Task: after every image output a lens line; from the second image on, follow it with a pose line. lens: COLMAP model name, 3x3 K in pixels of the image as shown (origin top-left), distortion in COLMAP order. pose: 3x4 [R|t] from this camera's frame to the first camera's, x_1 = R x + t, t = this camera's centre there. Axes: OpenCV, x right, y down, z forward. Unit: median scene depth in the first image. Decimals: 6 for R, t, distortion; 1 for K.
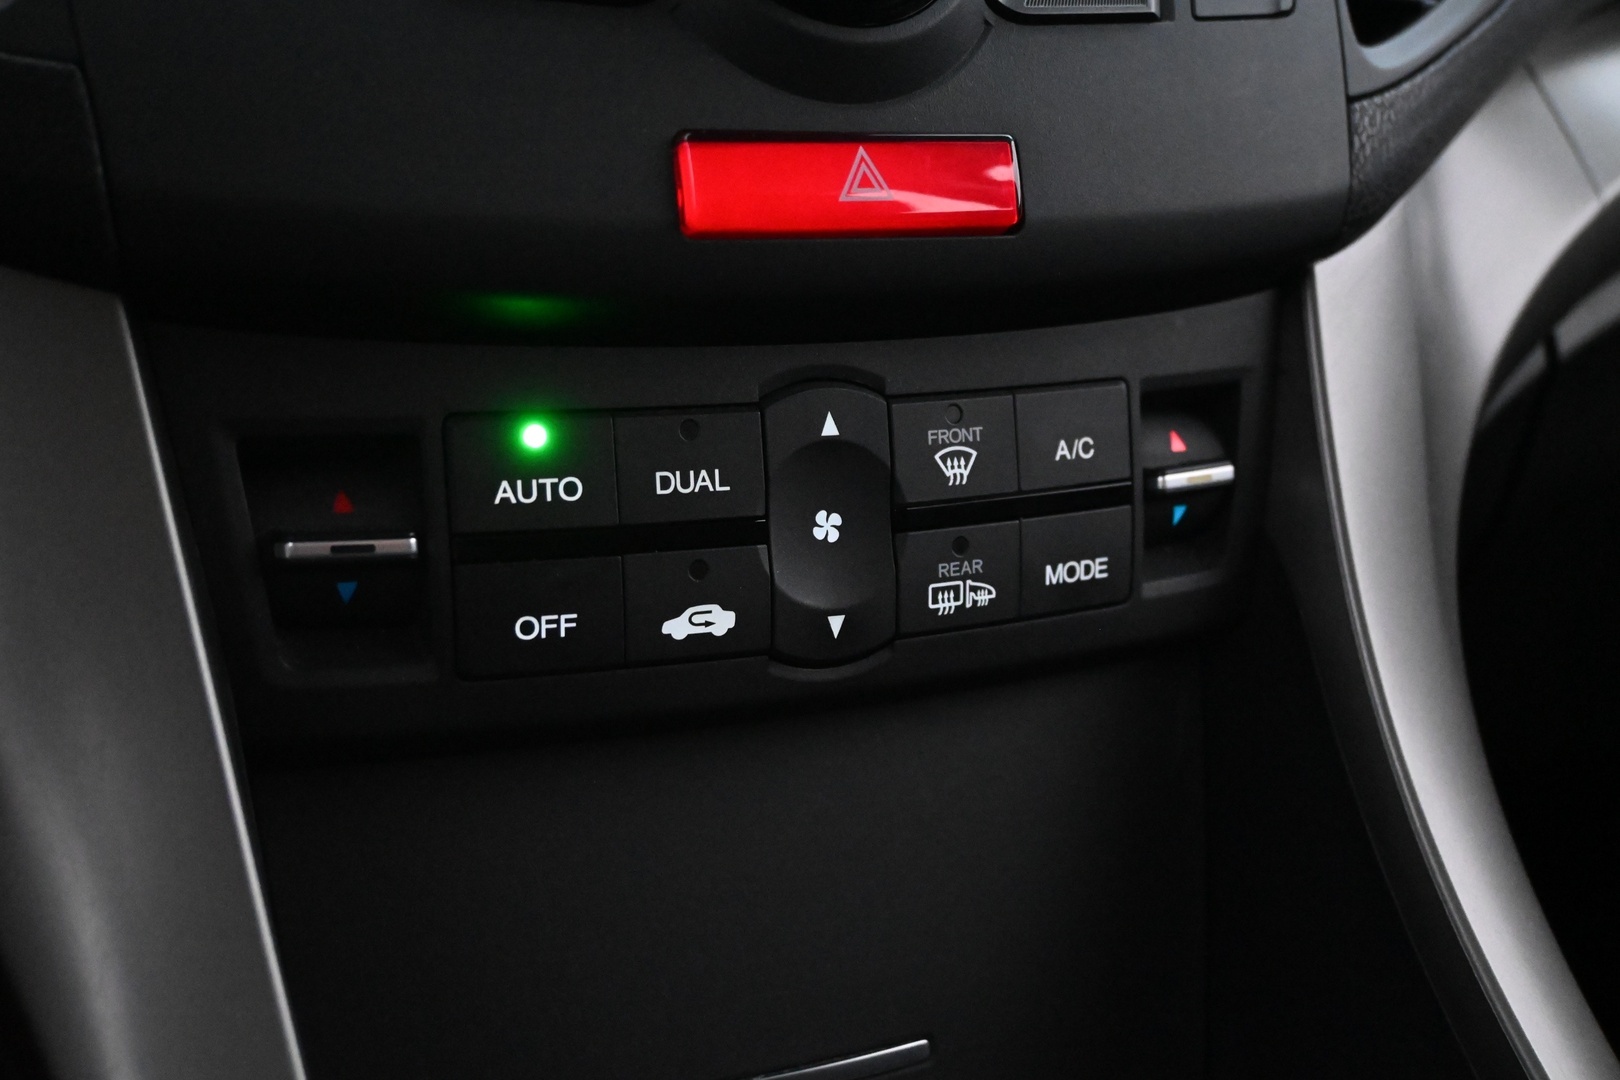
lens RADIAL K [[1872.3, 0, 819.1], [0, 1872.3, 536.6], [0, 0, 1]] dist [0.013302, 0.000000]
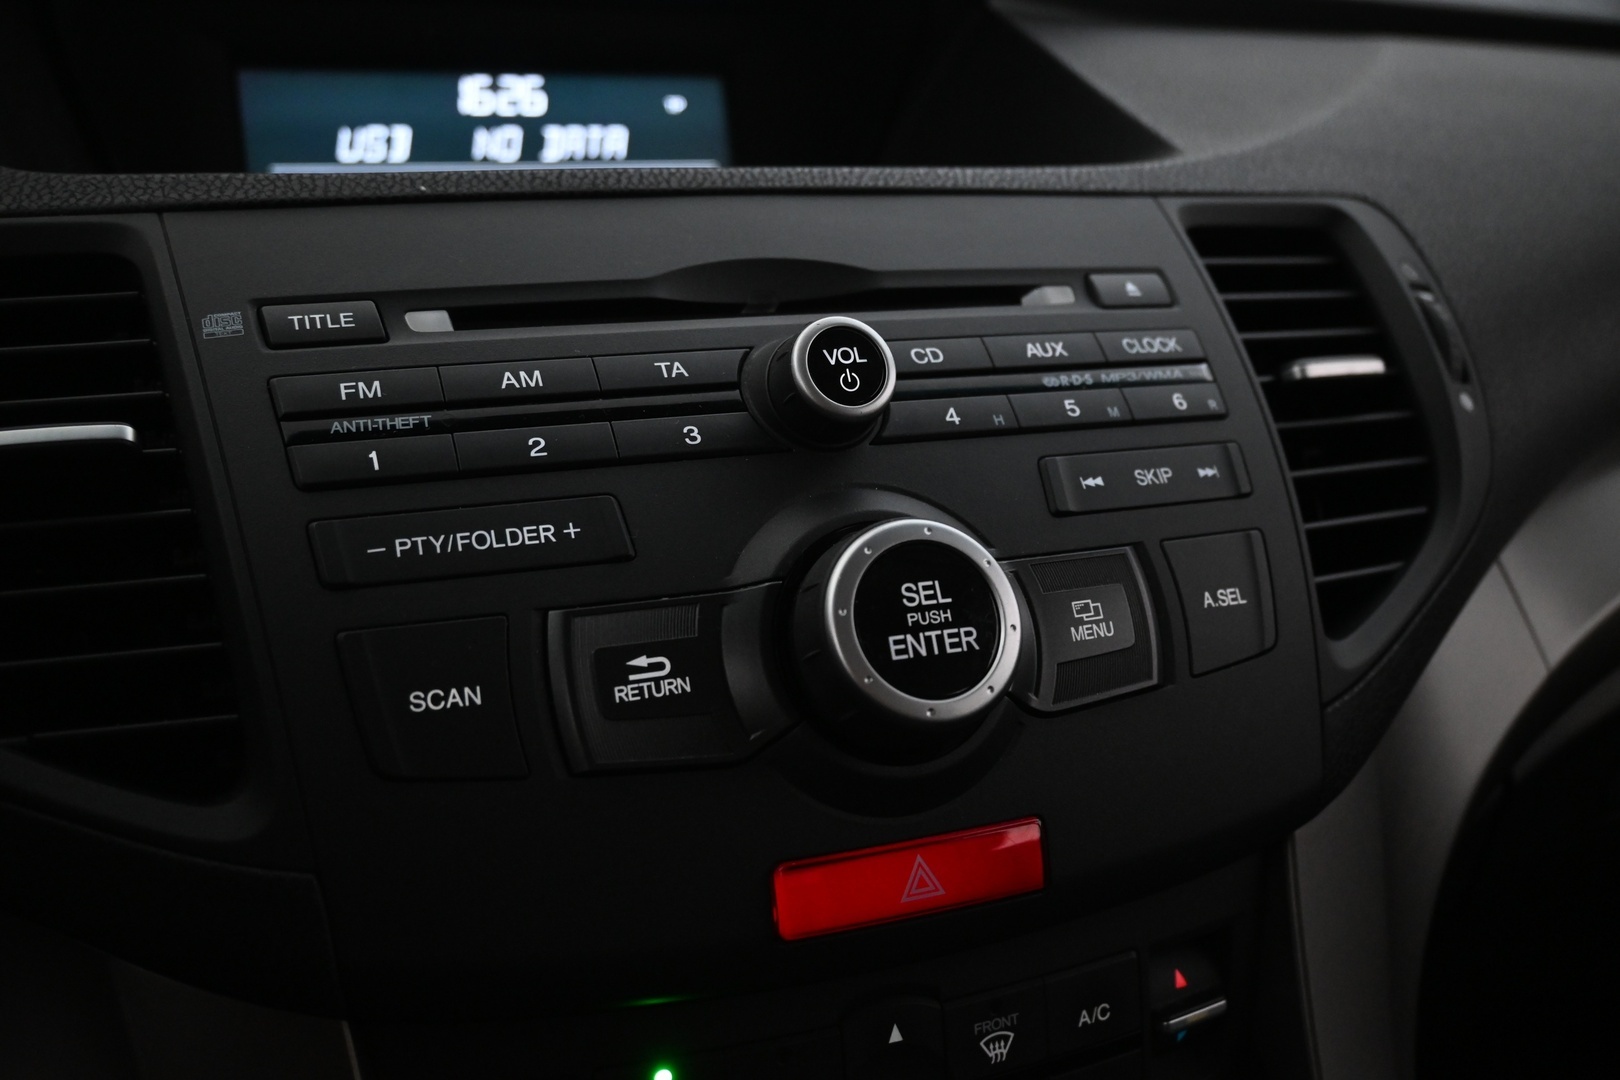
lens RADIAL K [[1600.1, 0, 810.4], [0, 1600.1, 533.7], [0, 0, 1]] dist [0.004368, 0.000000]
pose [[0.998035, 0.000059, -0.062652, 0.015545], [0.001438, 0.999714, 0.023853, -0.407688], [0.062636, -0.023896, 0.997750, -0.067918]]
